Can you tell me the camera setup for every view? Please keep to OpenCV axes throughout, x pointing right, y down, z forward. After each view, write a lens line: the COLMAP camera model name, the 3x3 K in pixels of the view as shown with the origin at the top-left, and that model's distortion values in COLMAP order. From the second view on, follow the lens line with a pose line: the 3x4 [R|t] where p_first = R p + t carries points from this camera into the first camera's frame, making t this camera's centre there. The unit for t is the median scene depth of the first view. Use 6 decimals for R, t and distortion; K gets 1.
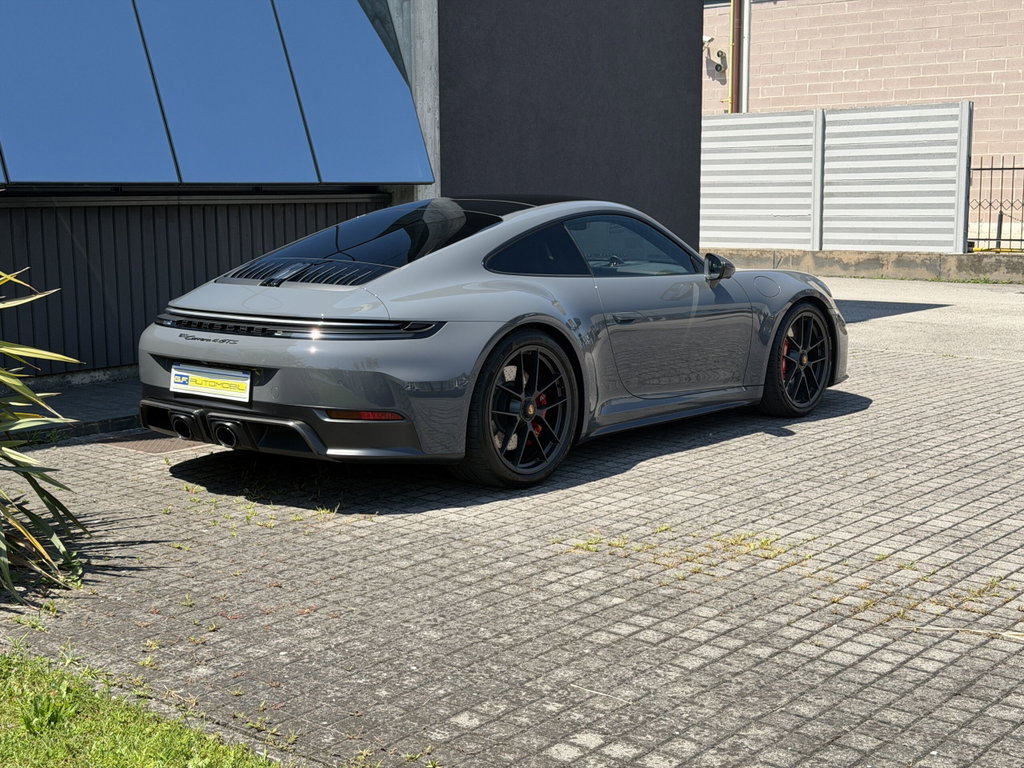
lens RADIAL K [[1406.3, 0, 509.6], [0, 1406.3, 383.0], [0, 0, 1]] dist [0.145801, 0.000000]
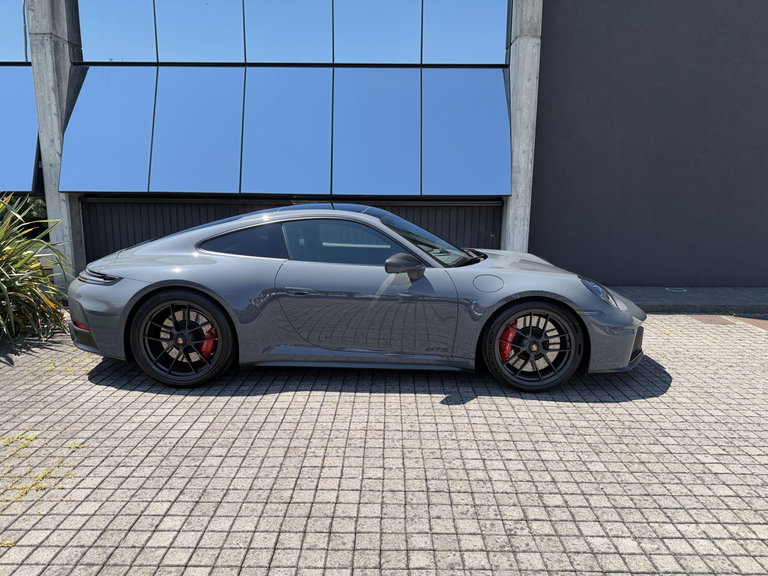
lens RADIAL K [[542.6, 0, 385.3], [0, 542.6, 286.0], [0, 0, 1]] dist [0.025517, -0.026928]
pose [[0.623649, 0.142011, -0.768697, 0.656883], [-0.120995, 0.989045, 0.084555, -0.128436], [0.772284, 0.040276, 0.634000, 0.849177]]
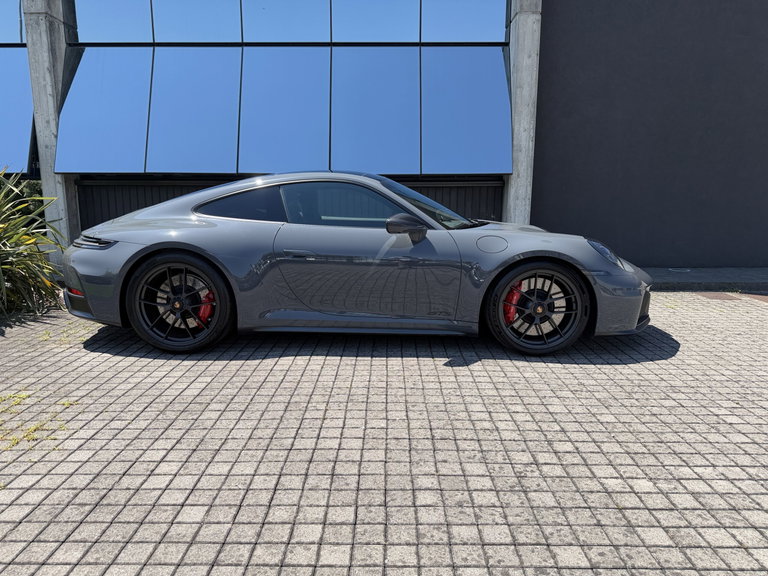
lens RADIAL K [[542.6, 0, 382.7], [0, 542.6, 286.7], [0, 0, 1]] dist [0.025517, -0.026928]
pose [[0.623247, 0.135336, -0.770225, 0.649966], [-0.115099, 0.990060, 0.080827, -0.079179], [0.773508, 0.038277, 0.632630, 0.857713]]
